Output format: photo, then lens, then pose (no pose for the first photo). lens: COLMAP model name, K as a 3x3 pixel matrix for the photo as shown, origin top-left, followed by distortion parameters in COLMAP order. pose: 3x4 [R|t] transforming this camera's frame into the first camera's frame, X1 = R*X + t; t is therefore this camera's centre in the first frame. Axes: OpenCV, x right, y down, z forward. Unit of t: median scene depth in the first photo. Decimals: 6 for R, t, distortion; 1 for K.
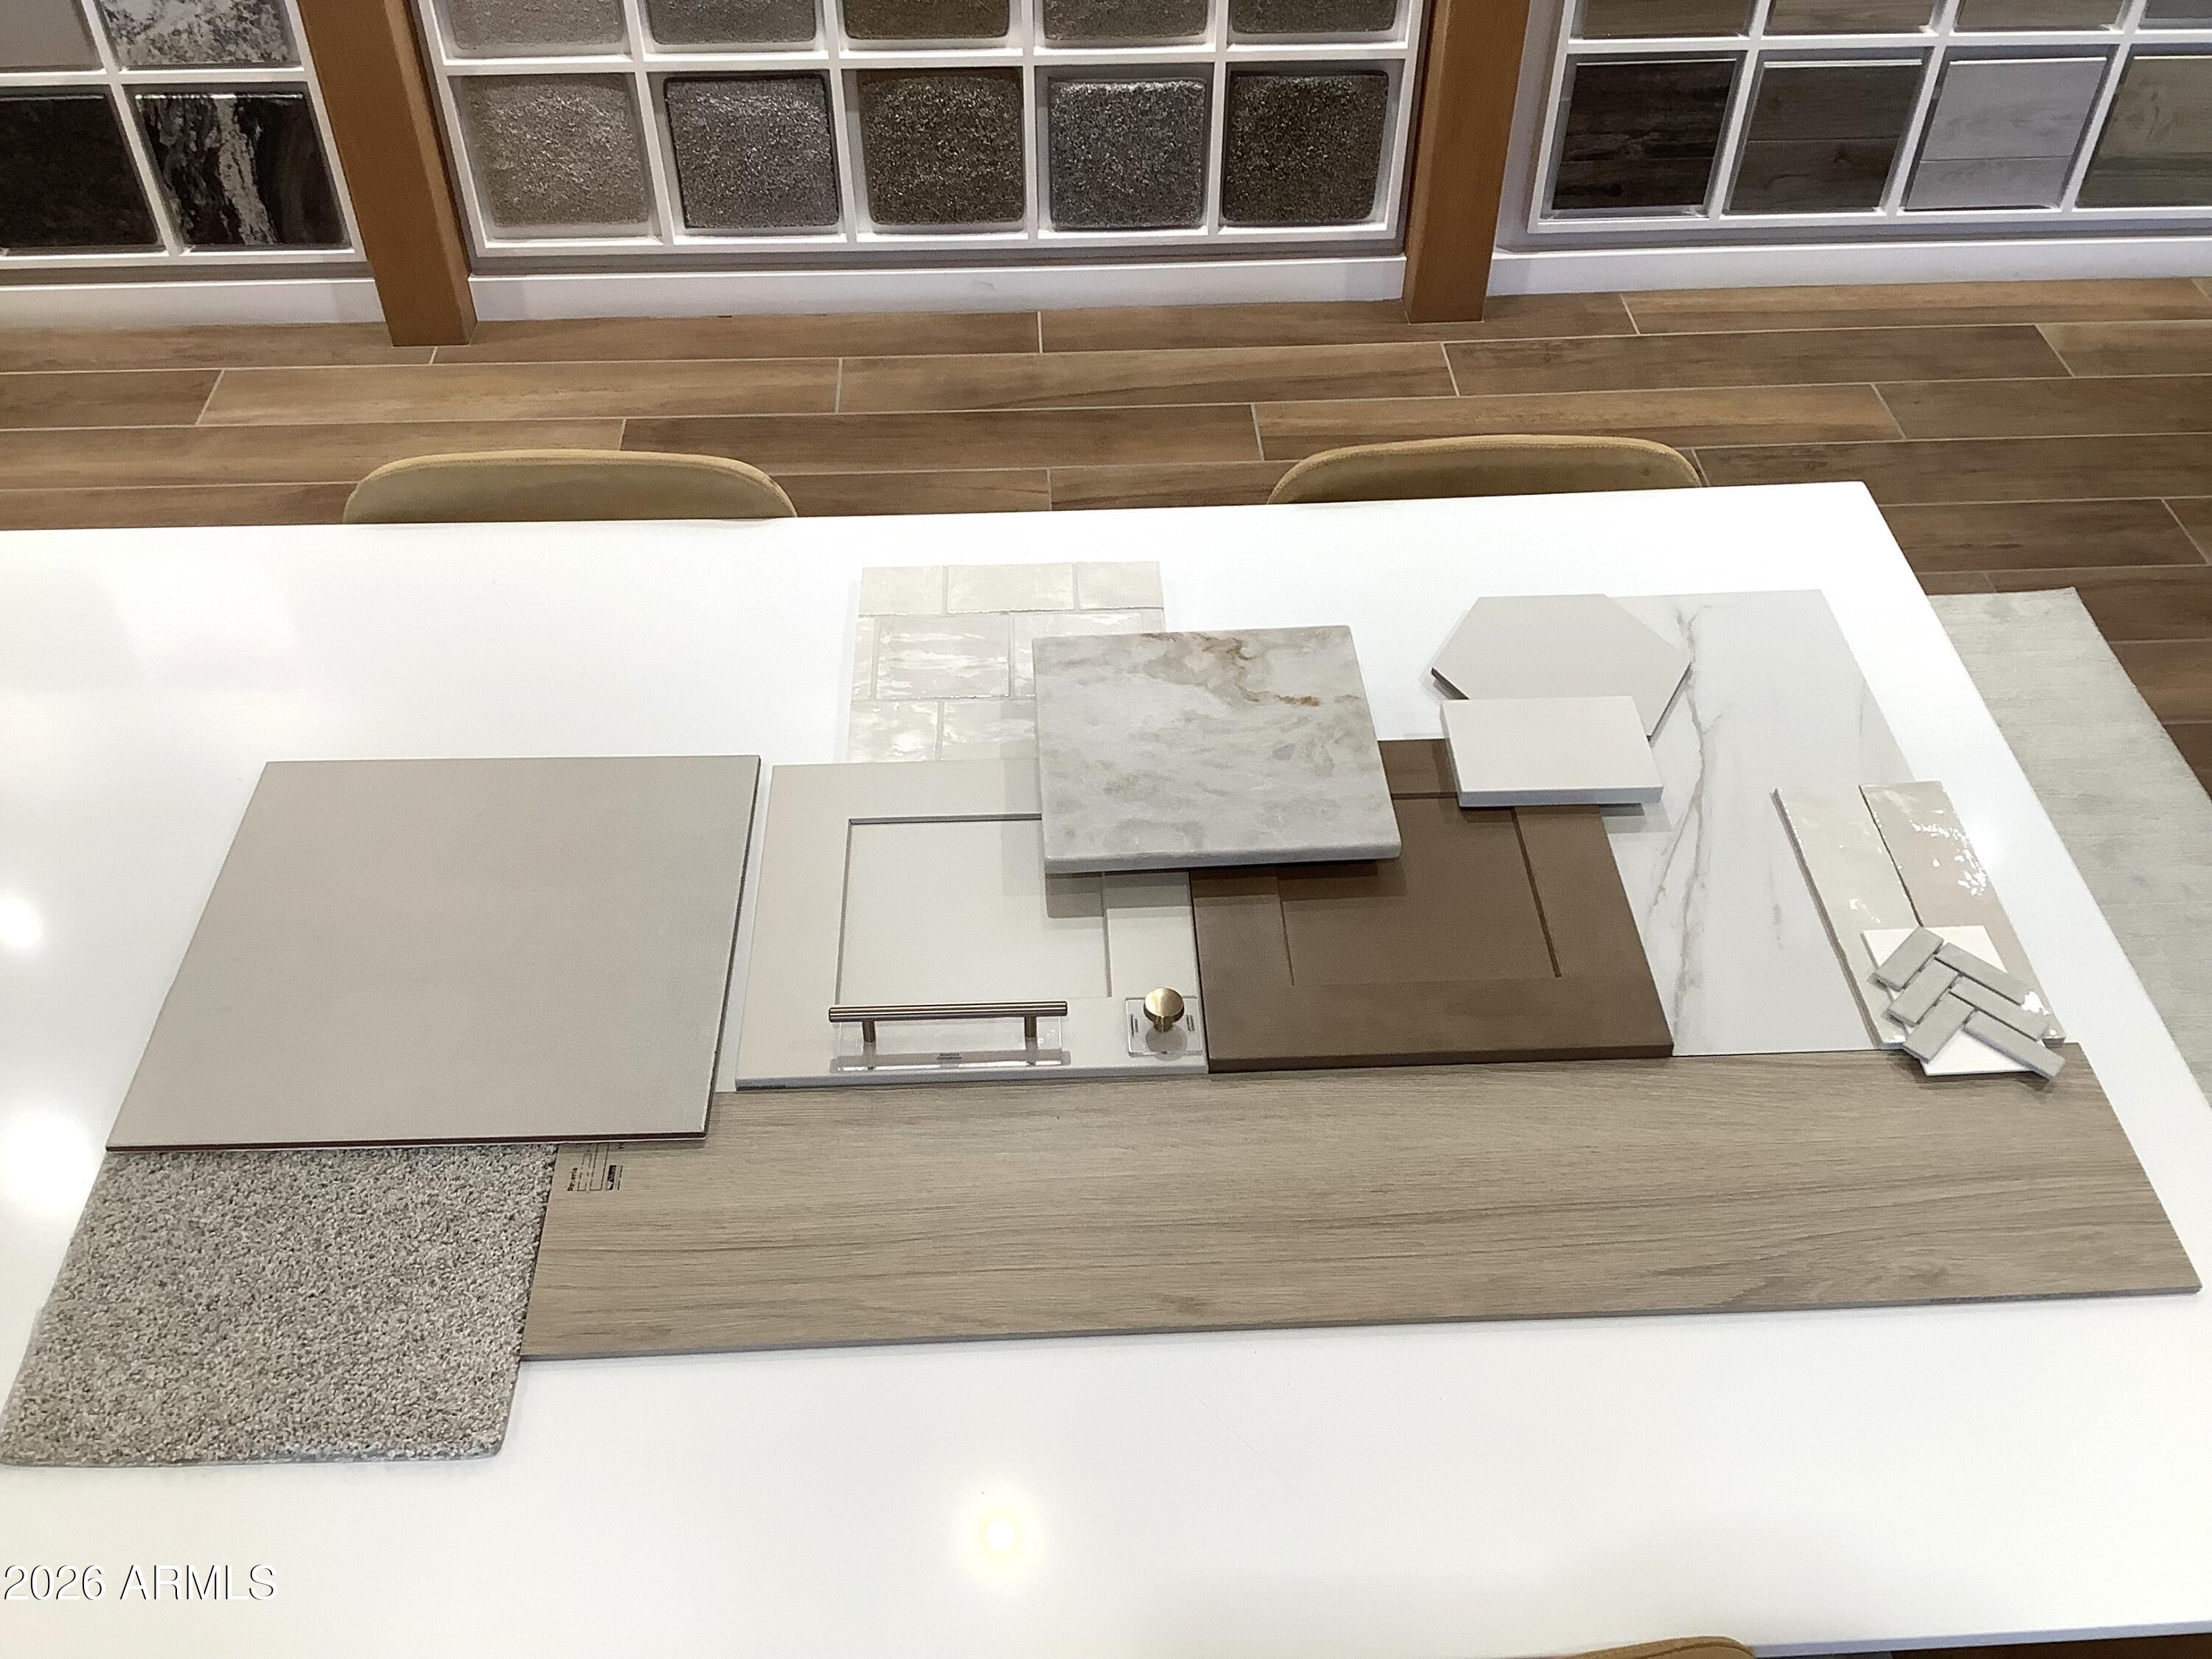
lens RADIAL K [[1998.6, 0, 1102.9], [0, 1998.6, 827.1], [0, 0, 1]] dist [0.057816, -0.021629]
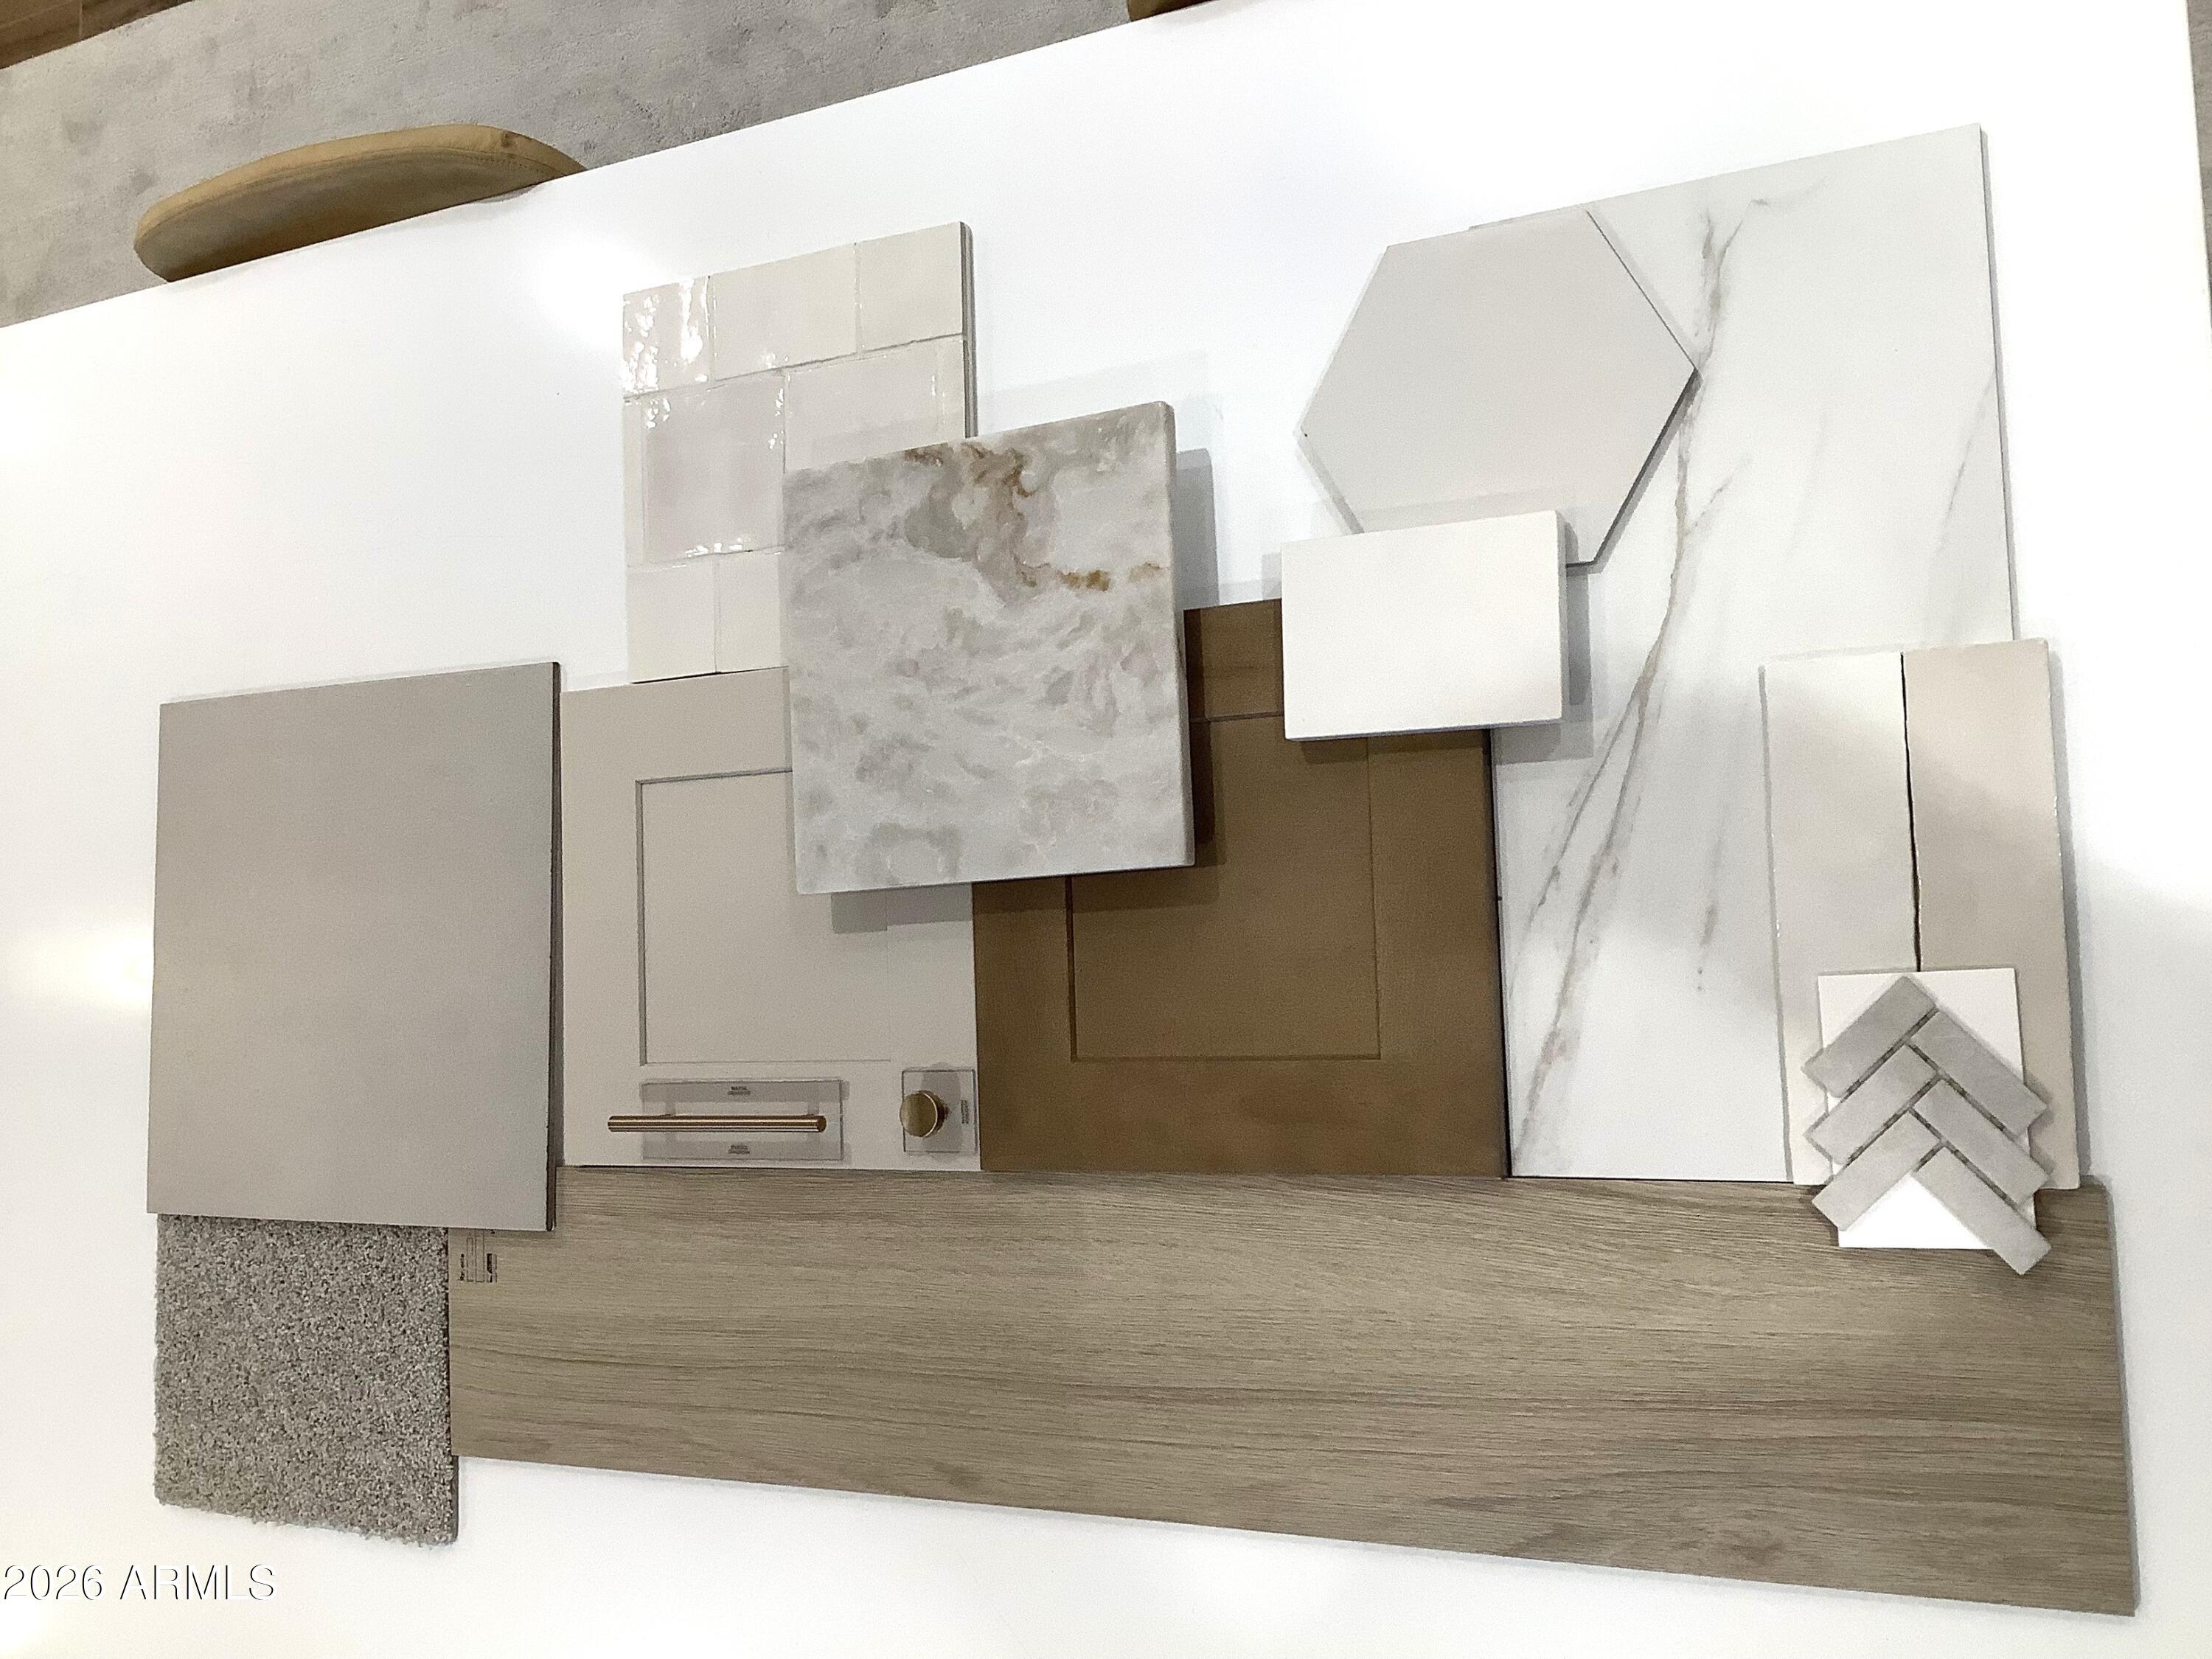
lens RADIAL K [[1998.6, 0, 1108.7], [0, 1998.6, 830.5], [0, 0, 1]] dist [0.057816, -0.021629]
pose [[0.895296, -0.019732, -0.445034, 0.456659], [0.319397, 0.724837, 0.610407, -0.467935], [0.310533, -0.688638, 0.655246, 0.500712]]
